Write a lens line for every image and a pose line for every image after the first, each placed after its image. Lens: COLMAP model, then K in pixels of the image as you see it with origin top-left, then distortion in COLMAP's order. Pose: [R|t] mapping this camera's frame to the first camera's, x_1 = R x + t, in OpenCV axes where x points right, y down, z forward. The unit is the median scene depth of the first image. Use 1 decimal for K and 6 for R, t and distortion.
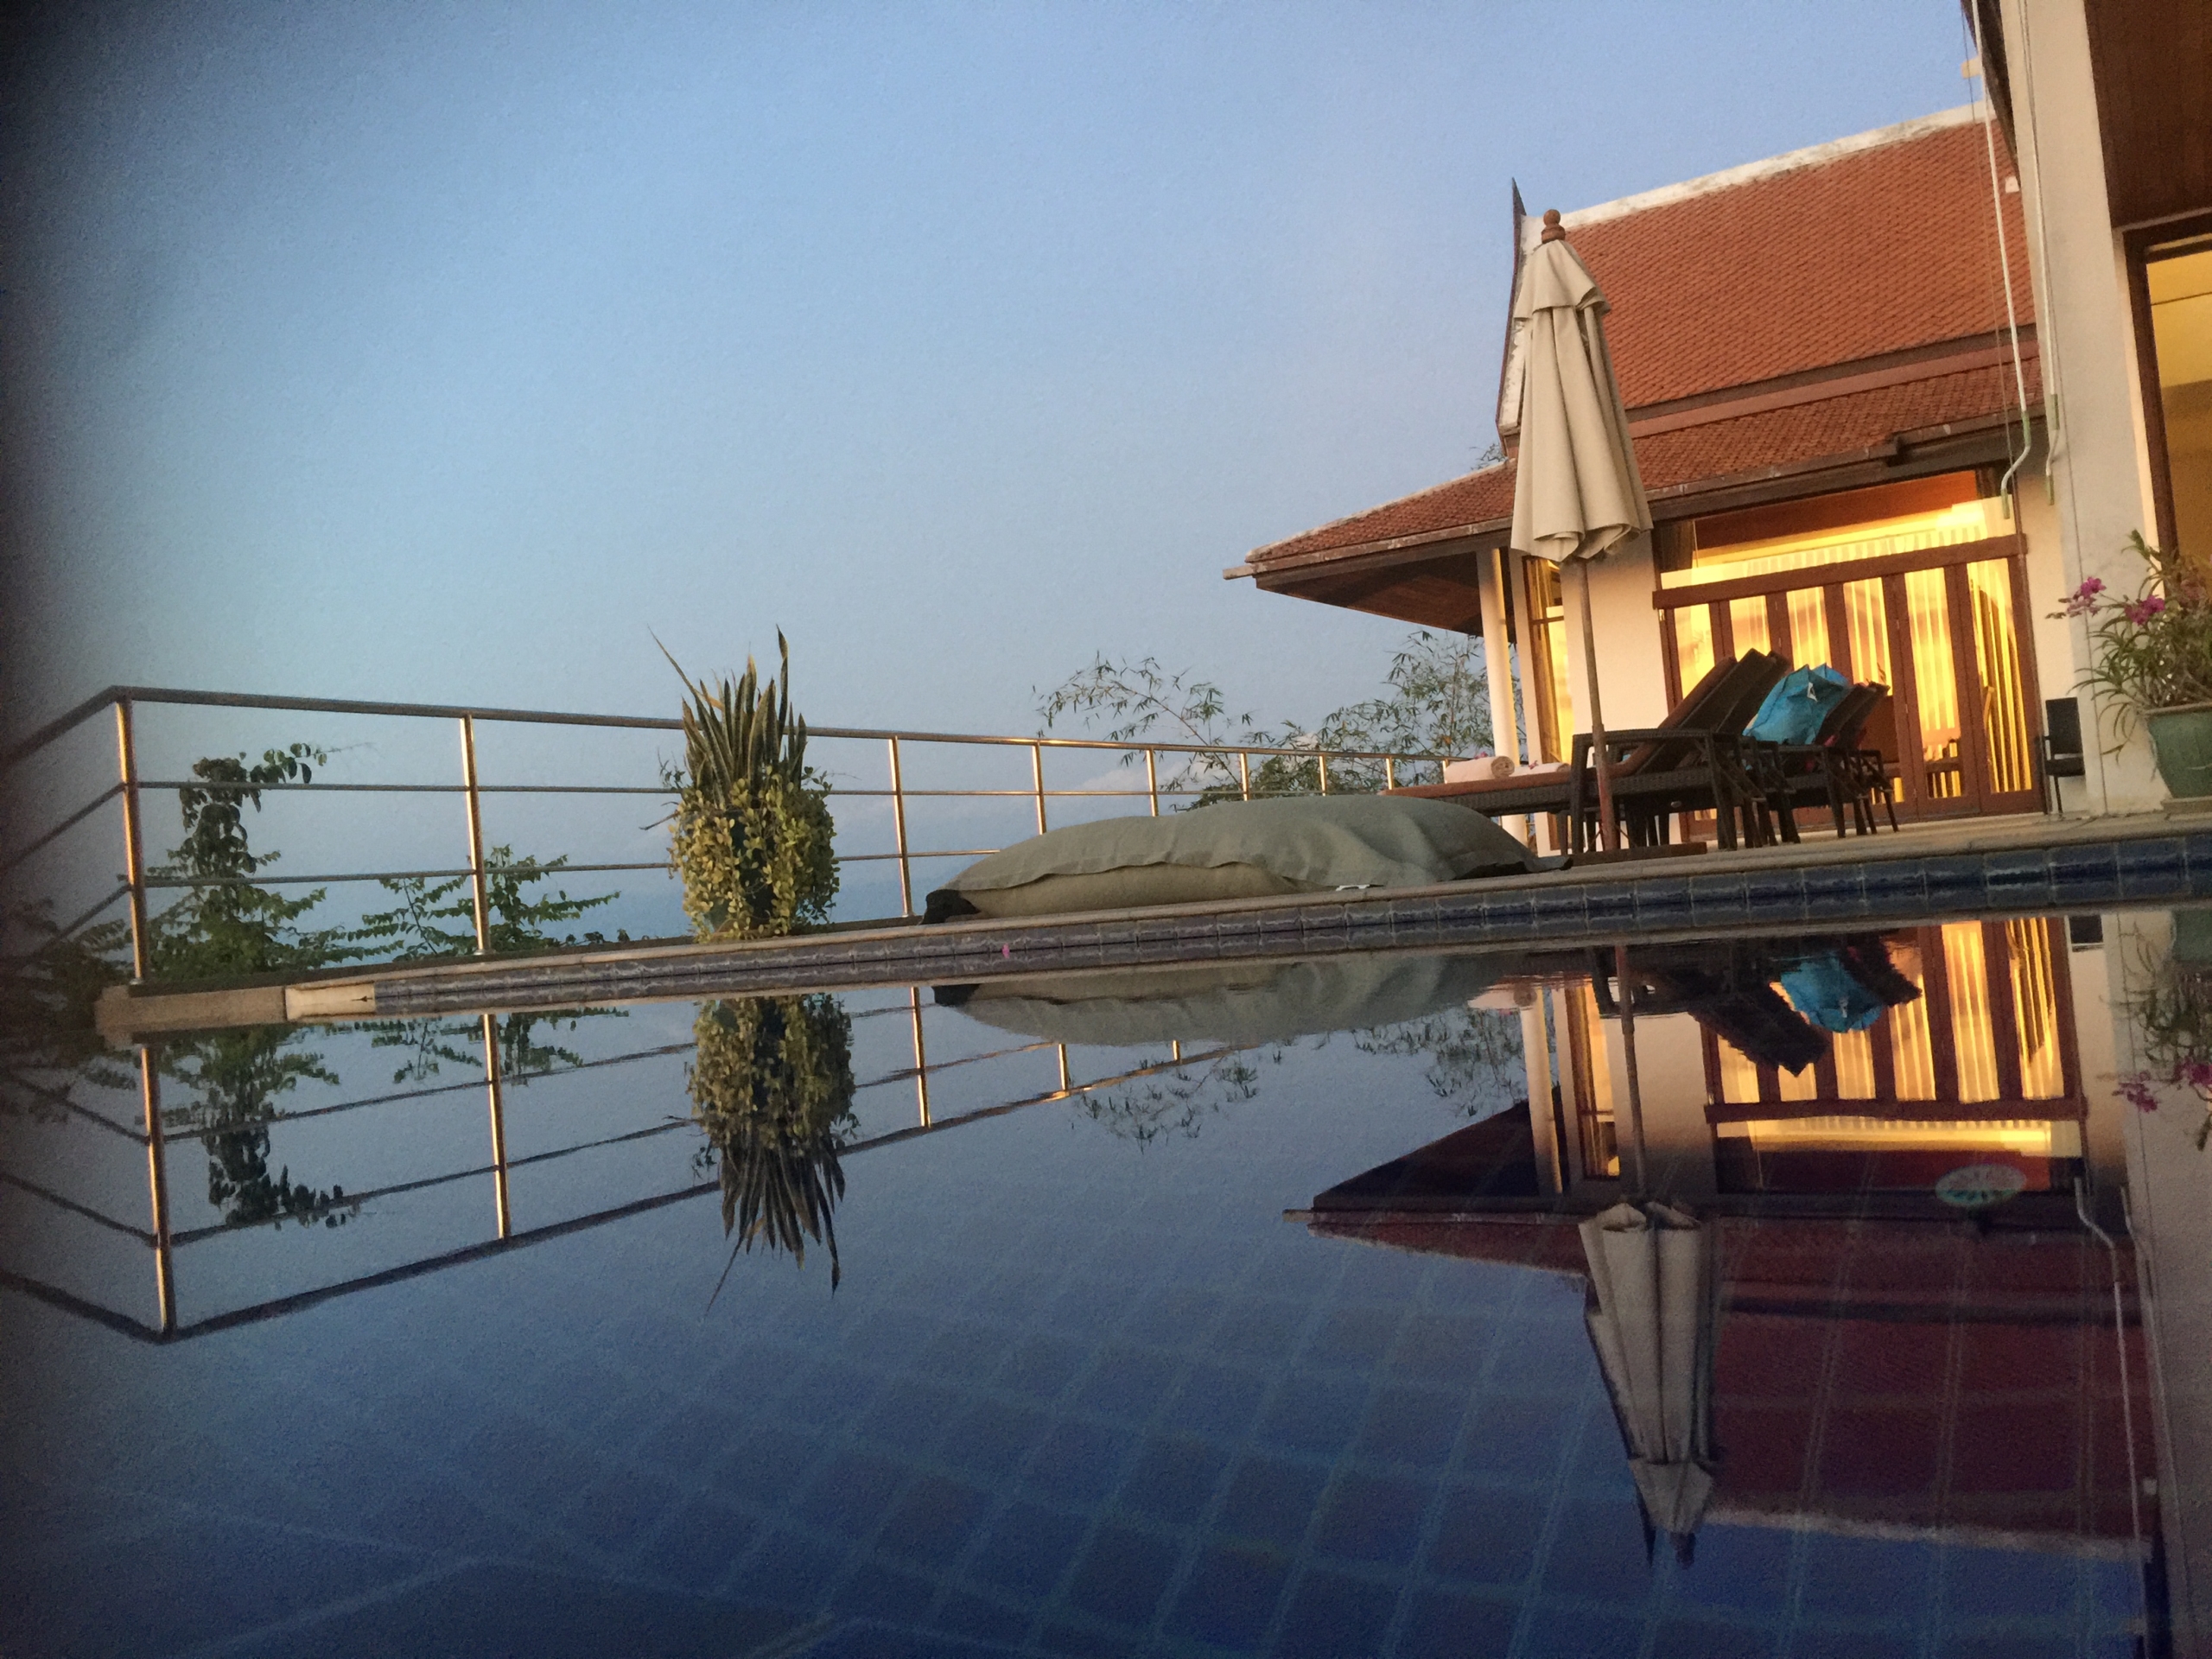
lens RADIAL K [[1851.4, 0, 1103.2], [0, 1851.4, 830.8], [0, 0, 1]] dist [0.001705, 0.001020]
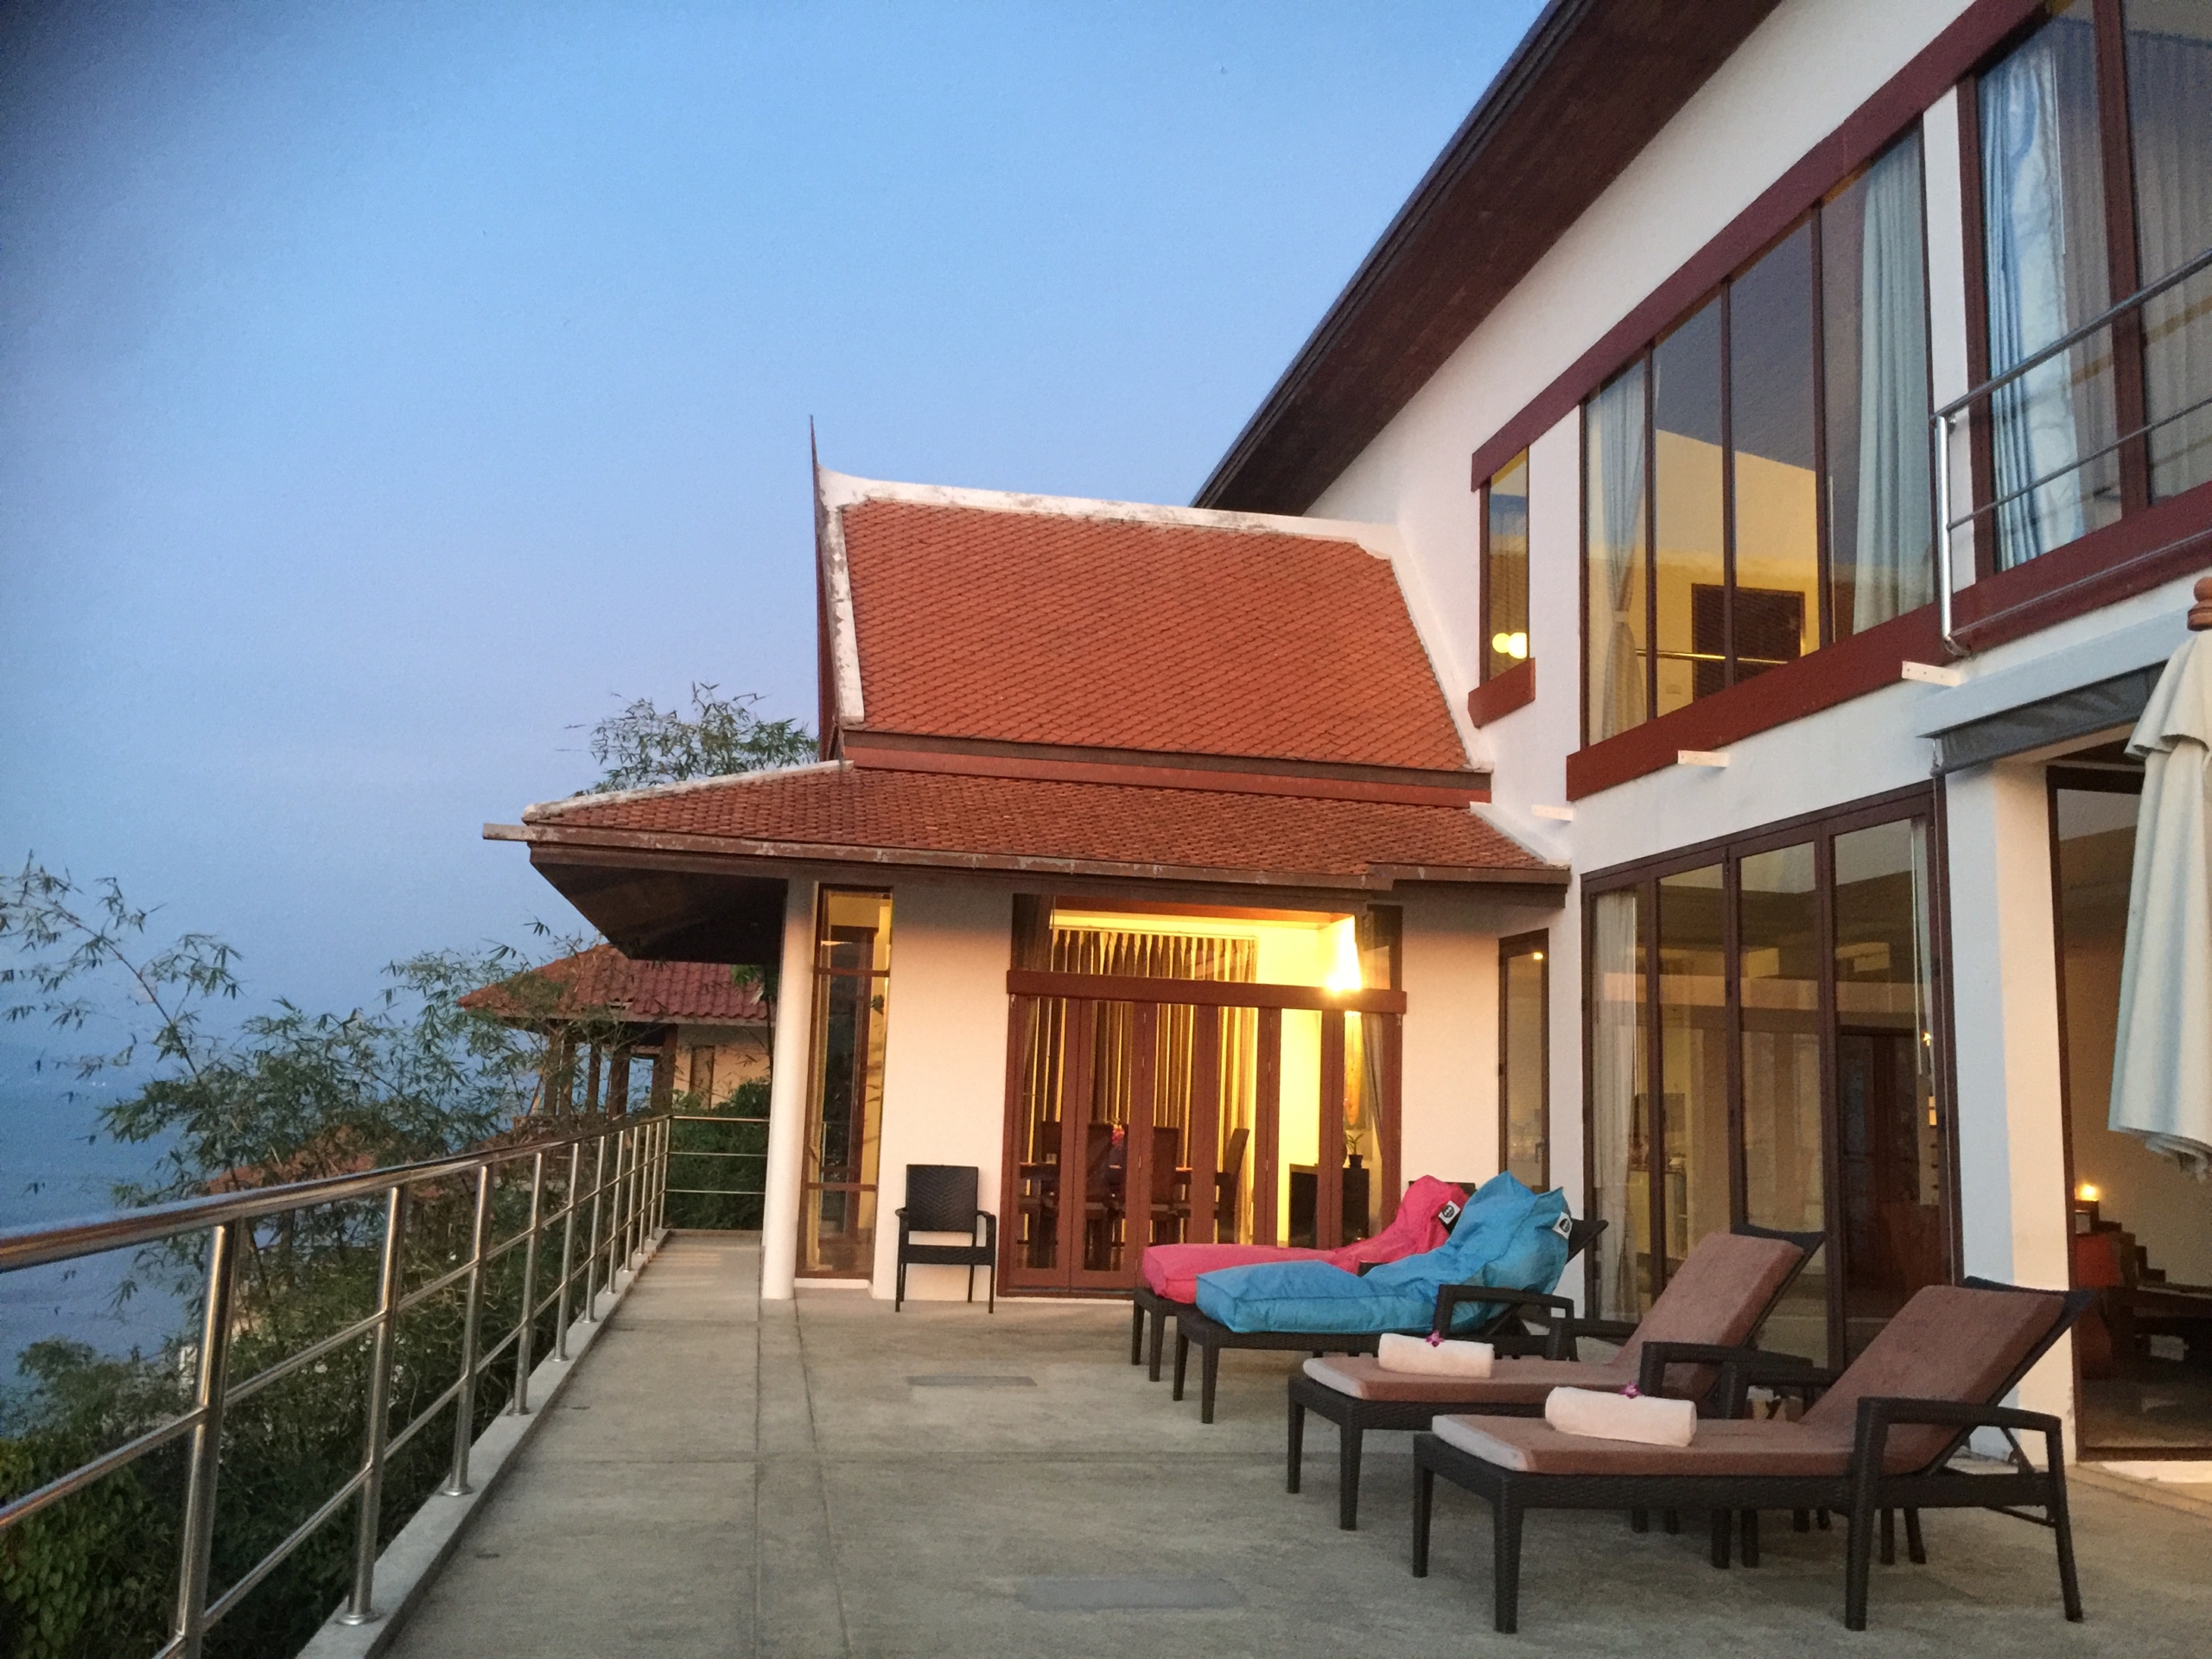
lens RADIAL K [[1851.4, 0, 1106.3], [0, 1851.4, 829.8], [0, 0, 1]] dist [0.001705, 0.001020]
pose [[0.768977, 0.220063, 0.600205, -0.156187], [-0.130386, 0.973137, -0.189747, -0.042682], [-0.625838, 0.067653, 0.777014, 0.348188]]
